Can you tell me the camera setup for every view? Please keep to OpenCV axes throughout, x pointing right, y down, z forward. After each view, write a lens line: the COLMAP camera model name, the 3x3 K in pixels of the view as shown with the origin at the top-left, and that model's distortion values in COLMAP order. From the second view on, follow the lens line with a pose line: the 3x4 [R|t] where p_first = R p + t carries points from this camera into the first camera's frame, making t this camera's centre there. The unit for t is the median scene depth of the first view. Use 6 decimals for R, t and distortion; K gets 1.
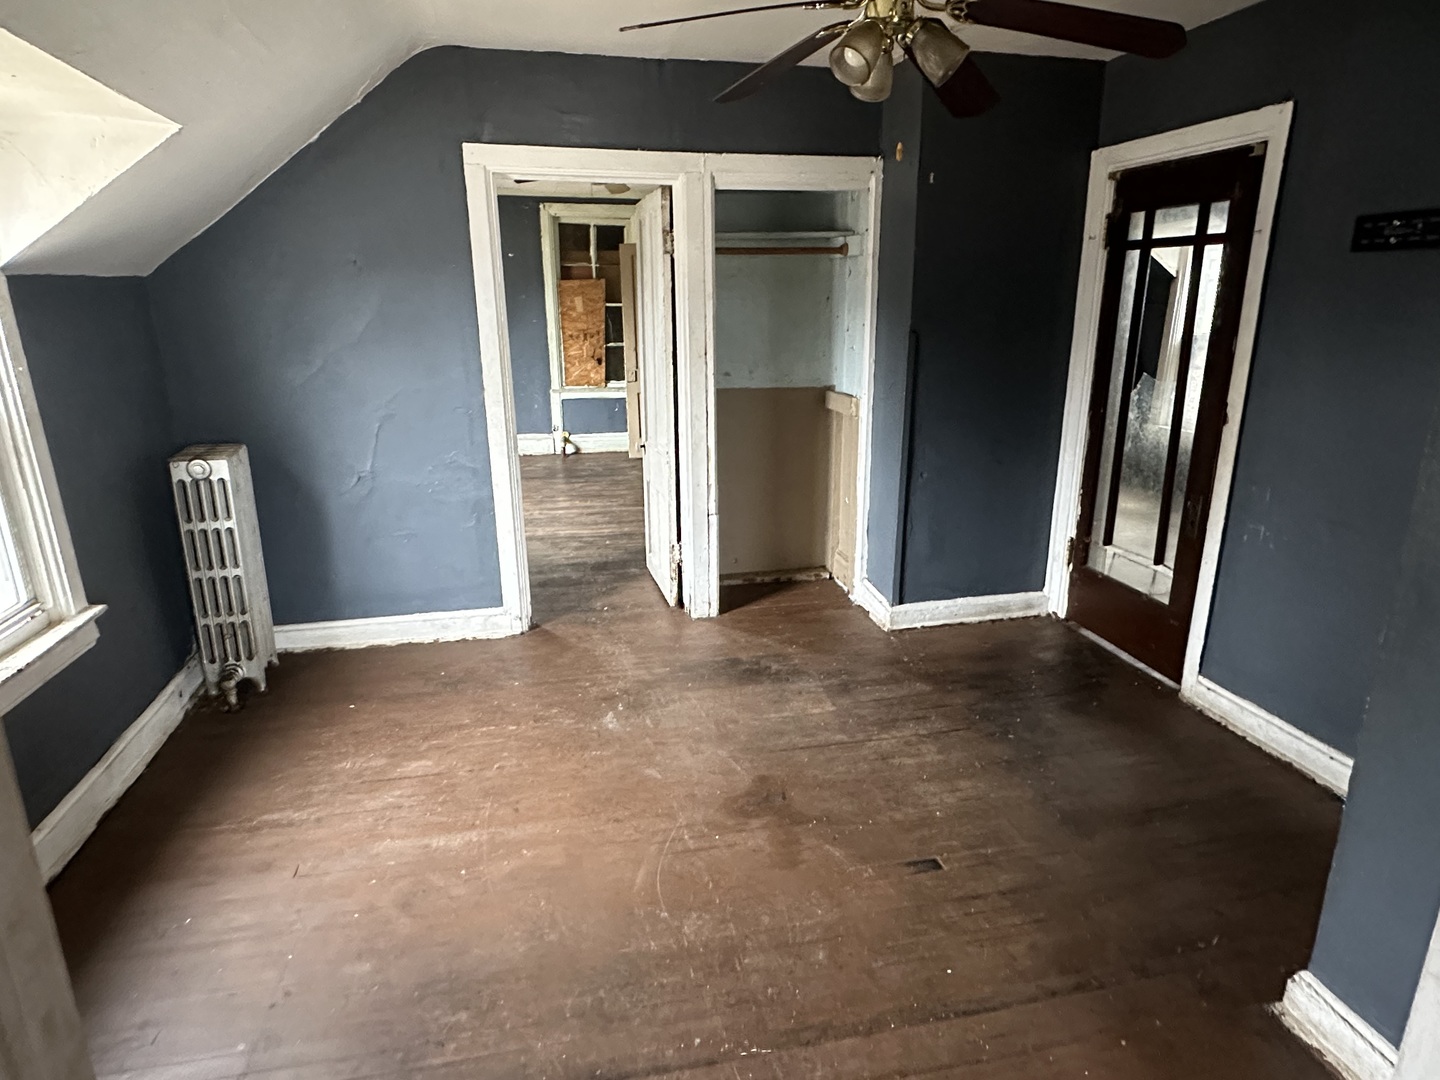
lens RADIAL K [[838.8, 0, 717.4], [0, 838.8, 548.8], [0, 0, 1]] dist [0.004489, -0.000409]
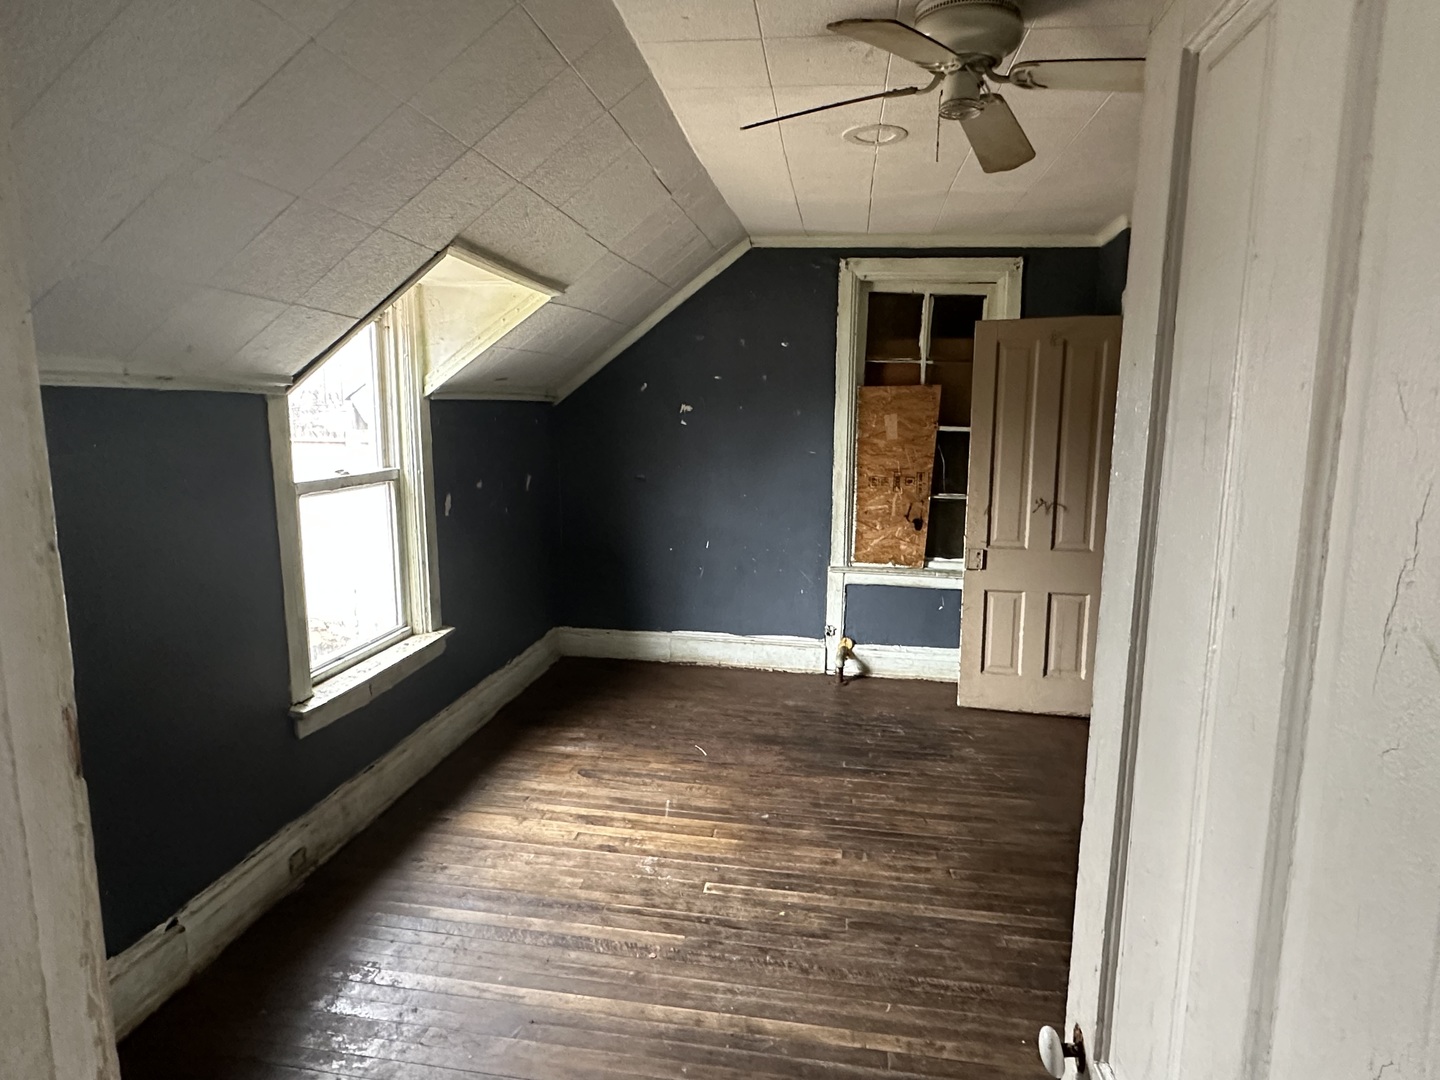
lens RADIAL K [[838.8, 0, 711.2], [0, 838.8, 536.9], [0, 0, 1]] dist [0.004489, -0.000409]
pose [[0.928061, 0.072415, -0.365320, -0.062717], [-0.123570, 0.985220, -0.118627, -0.131009], [0.351330, 0.155236, 0.923293, 0.428971]]
